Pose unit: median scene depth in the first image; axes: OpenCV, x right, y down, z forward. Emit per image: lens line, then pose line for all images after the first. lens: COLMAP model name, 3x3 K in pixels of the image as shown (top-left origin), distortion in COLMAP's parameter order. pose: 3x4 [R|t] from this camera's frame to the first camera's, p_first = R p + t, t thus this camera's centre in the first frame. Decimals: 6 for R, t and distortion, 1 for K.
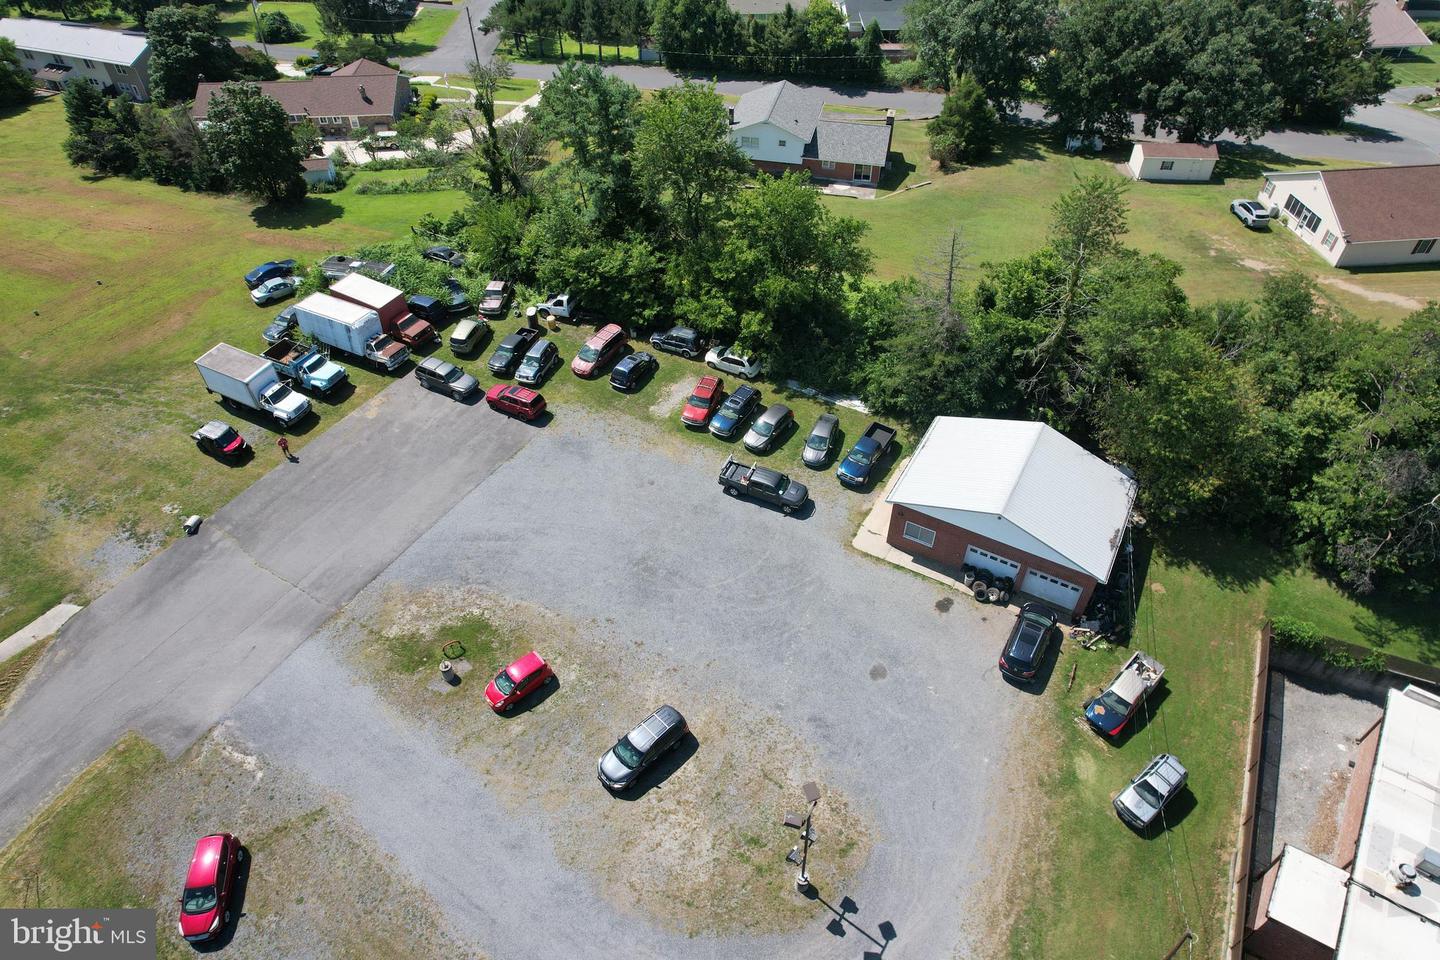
lens RADIAL K [[919.7, 0, 716.0], [0, 919.7, 484.6], [0, 0, 1]] dist [-0.080329, 0.070619]
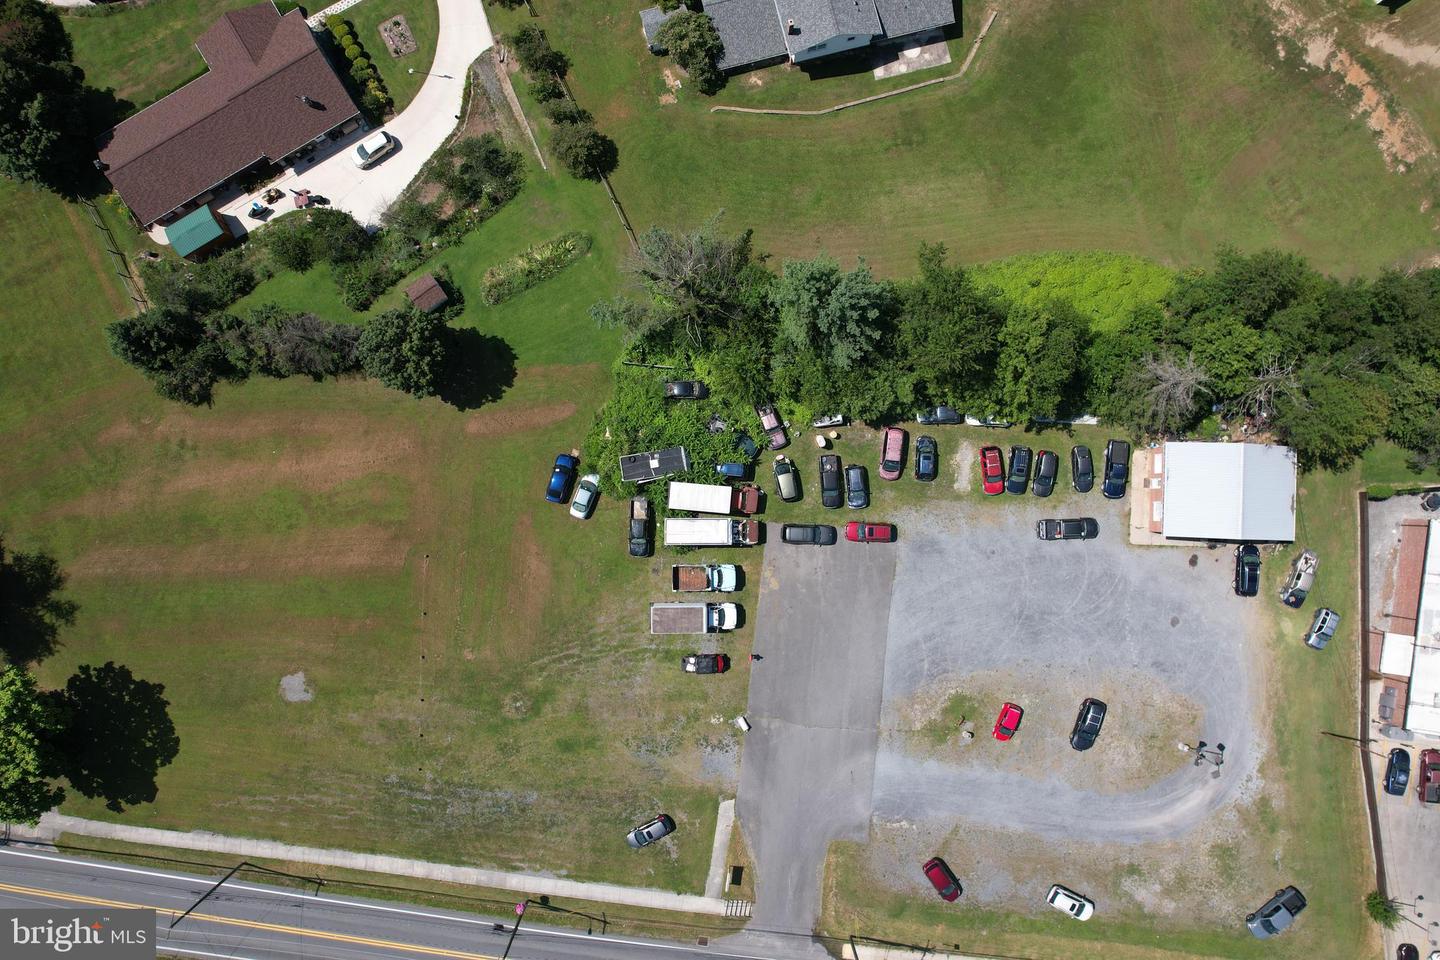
lens RADIAL K [[919.7, 0, 716.0], [0, 919.7, 484.6], [0, 0, 1]] dist [-0.080329, 0.070619]
pose [[0.889135, -0.457516, 0.010855, -0.500253], [0.319527, 0.637598, 0.700979, -1.440771], [-0.327630, -0.619797, 0.713099, 0.182869]]
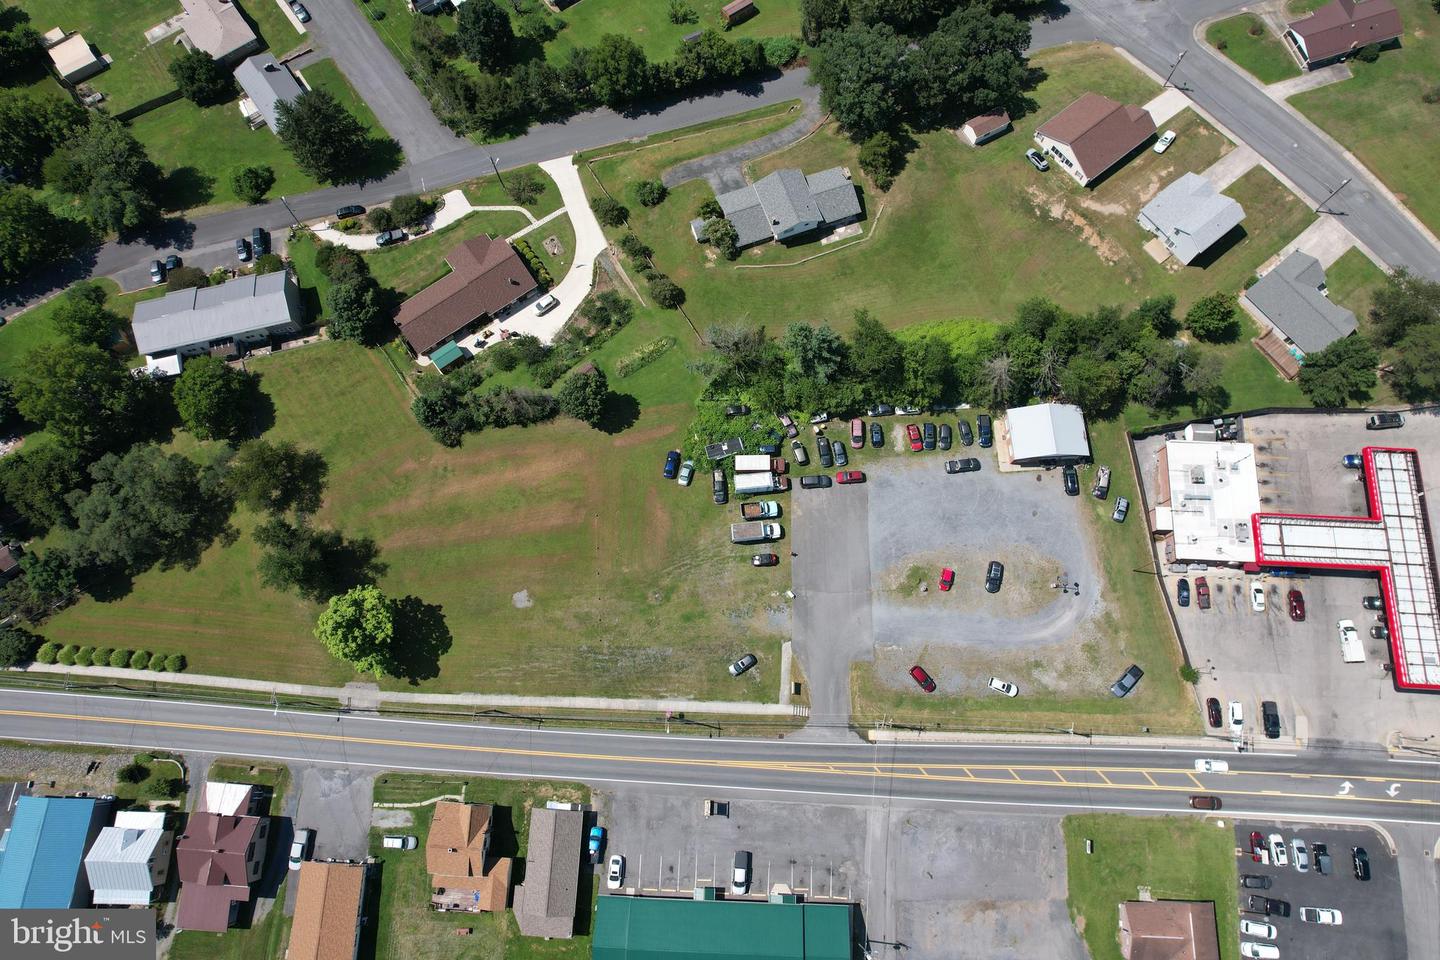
lens RADIAL K [[919.7, 0, 716.0], [0, 919.7, 484.6], [0, 0, 1]] dist [-0.080329, 0.070619]
pose [[0.842427, -0.519219, 0.143974, -1.072312], [0.377420, 0.759338, 0.530056, -1.823156], [-0.384540, -0.392194, 0.835651, -1.072253]]
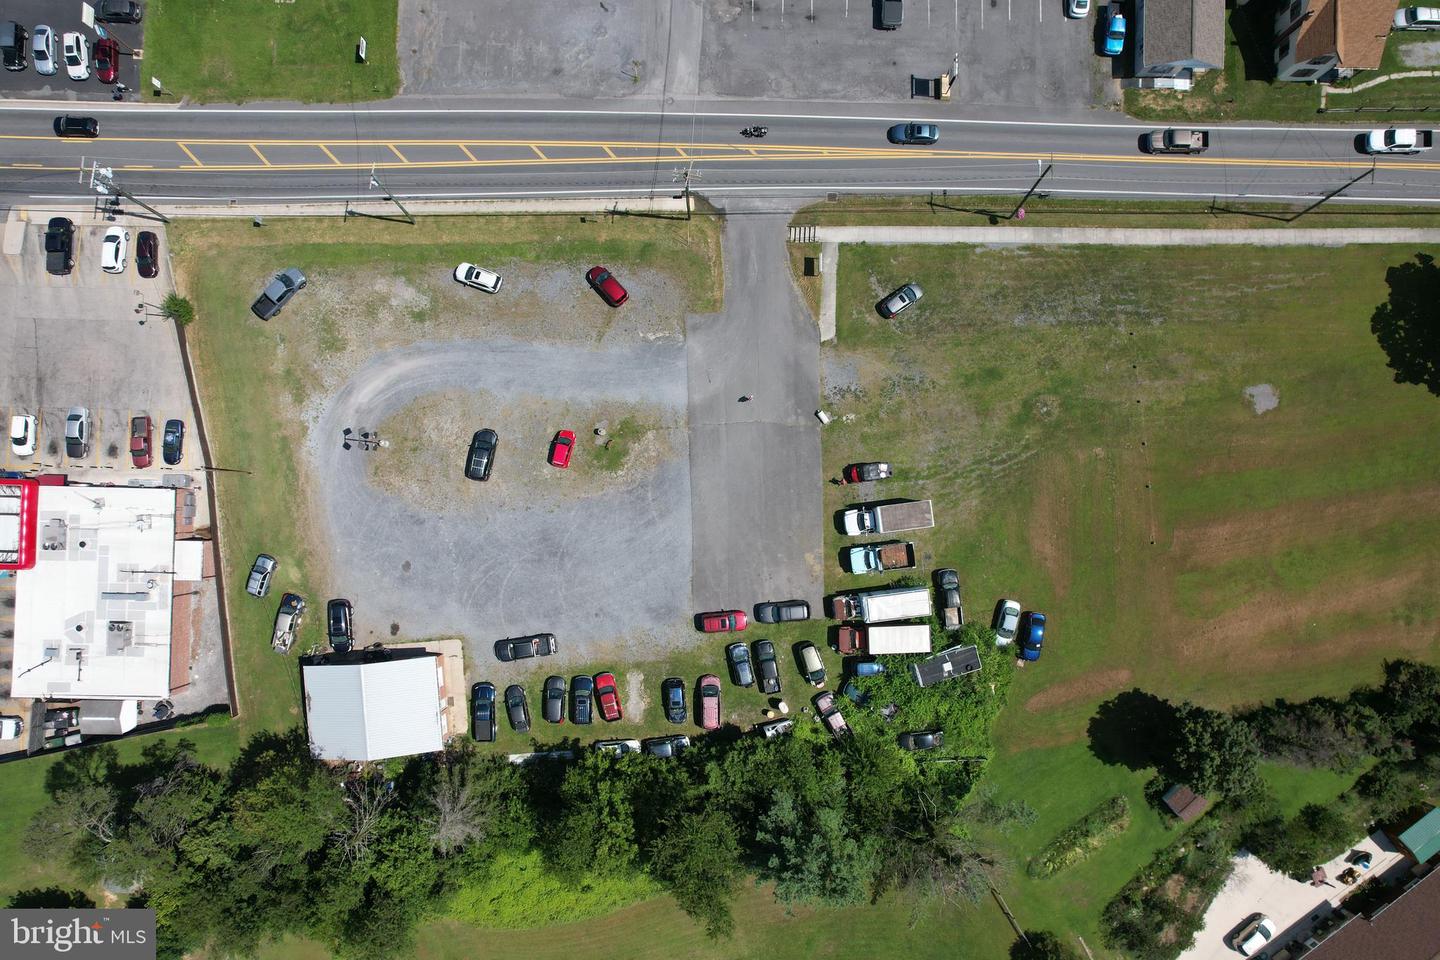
lens RADIAL K [[919.7, 0, 716.0], [0, 919.7, 484.6], [0, 0, 1]] dist [-0.080329, 0.070619]
pose [[-0.827777, 0.561028, -0.005800, -0.392363], [-0.386252, -0.562342, 0.731151, -1.204691], [0.406934, 0.607470, 0.682191, -0.078529]]
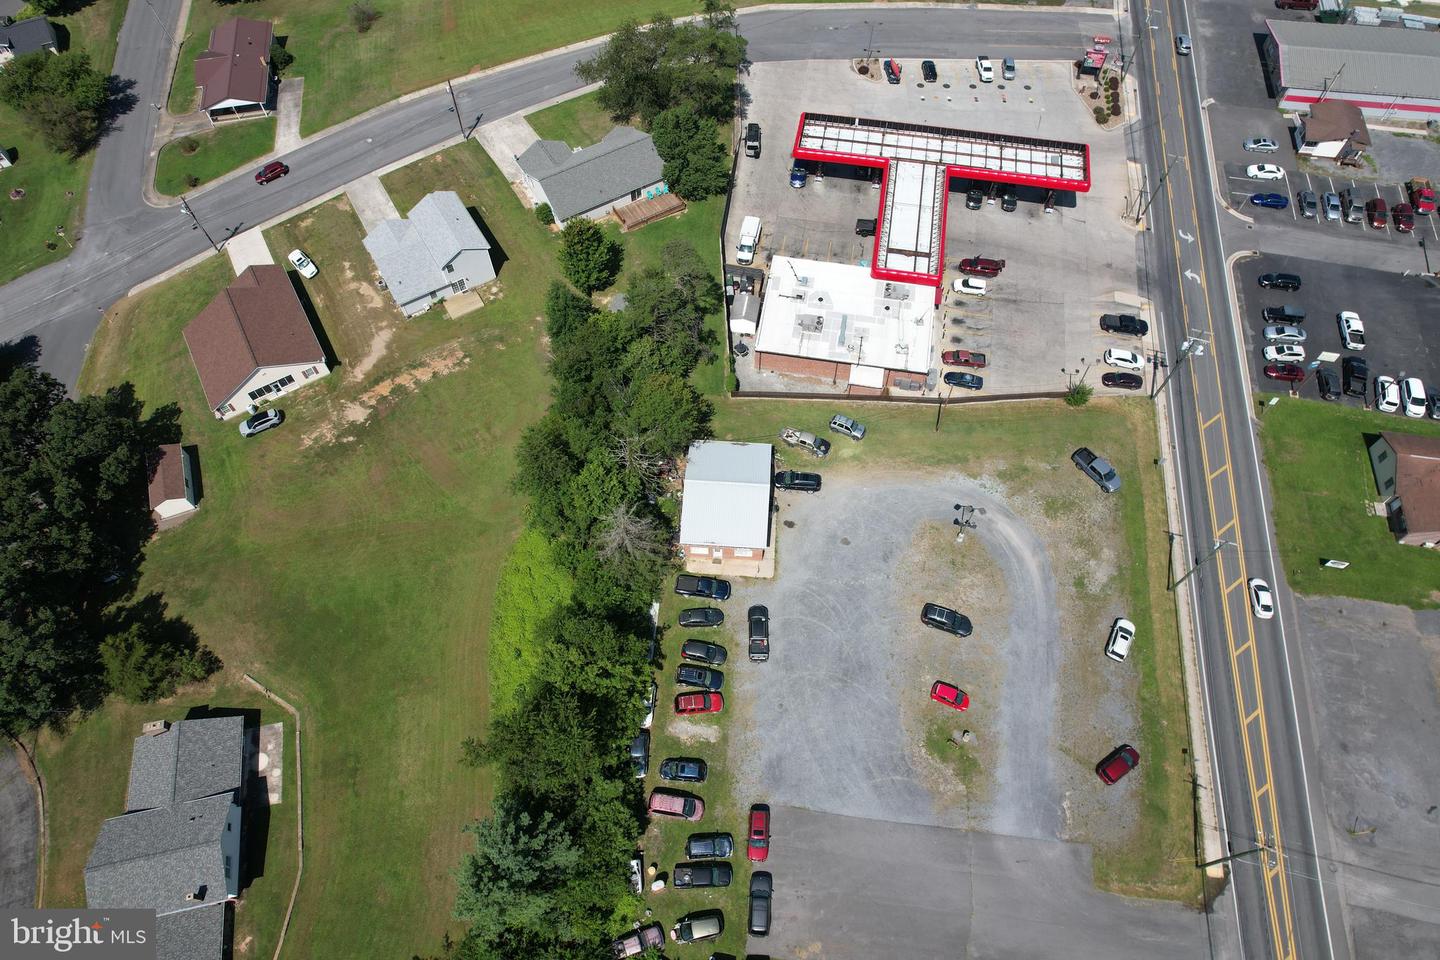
lens RADIAL K [[919.7, 0, 716.0], [0, 919.7, 484.6], [0, 0, 1]] dist [-0.080329, 0.070619]
pose [[-0.424557, -0.775348, 0.467532, -0.505748], [0.642150, 0.106168, 0.759191, -1.413980], [-0.638274, 0.622546, 0.452816, 0.200486]]
